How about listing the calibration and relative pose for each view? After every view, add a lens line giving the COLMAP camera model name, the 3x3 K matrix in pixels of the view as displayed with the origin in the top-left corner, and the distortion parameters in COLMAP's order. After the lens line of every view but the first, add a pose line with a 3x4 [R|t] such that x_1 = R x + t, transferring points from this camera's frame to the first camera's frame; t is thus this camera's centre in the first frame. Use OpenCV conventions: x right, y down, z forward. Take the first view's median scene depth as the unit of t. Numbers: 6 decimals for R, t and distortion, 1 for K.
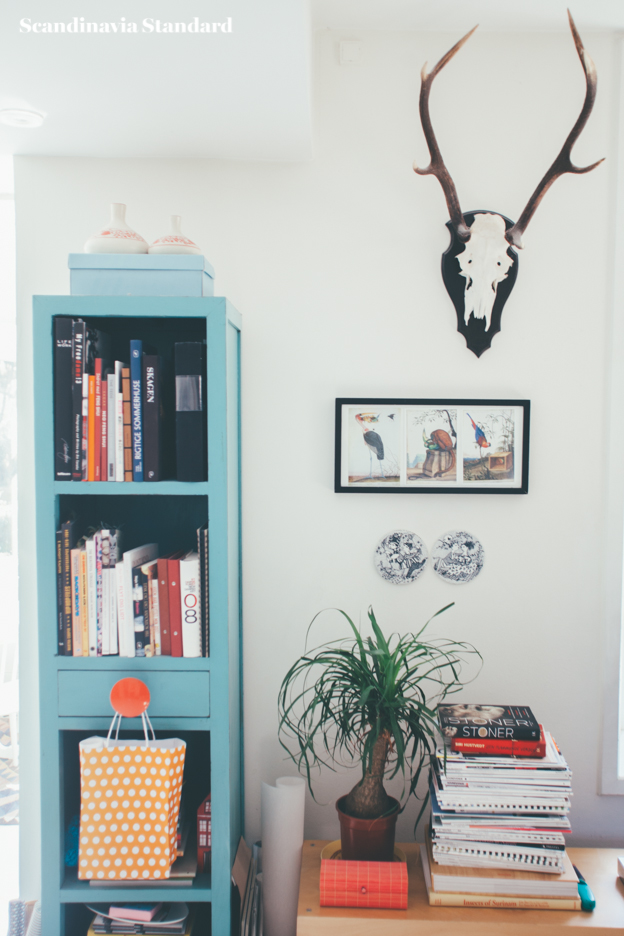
lens RADIAL K [[899.4, 0, 292.3], [0, 899.4, 442.5], [0, 0, 1]] dist [0.012904, 0.000000]
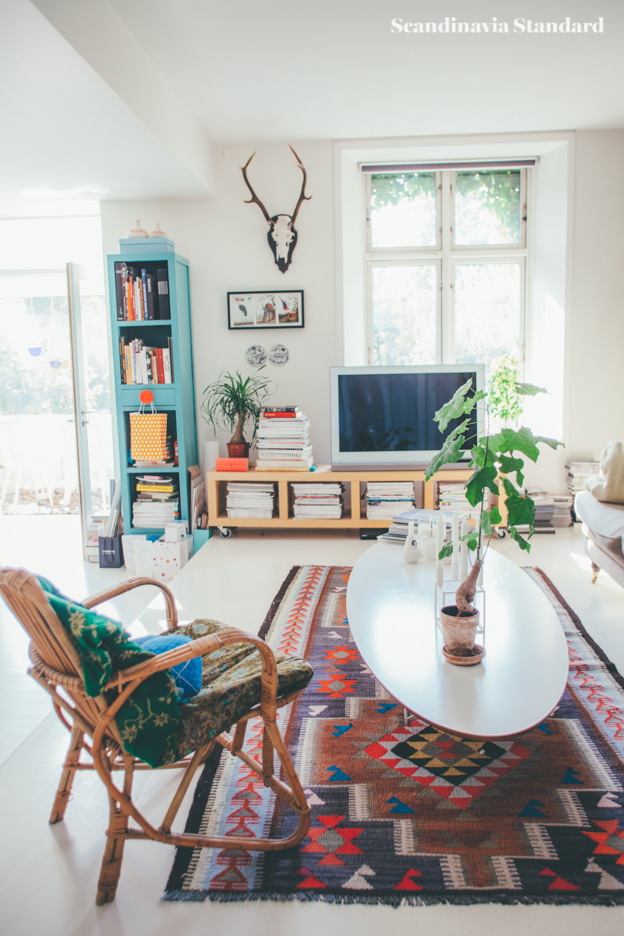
lens RADIAL K [[861.4, 0, 311.7], [0, 861.4, 469.1], [0, 0, 1]] dist [-0.015644, 0.067971]
pose [[0.996213, -0.019761, -0.084671, 0.541296], [0.025720, 0.997224, 0.069878, 0.320283], [0.083056, -0.071791, 0.993956, -1.602374]]
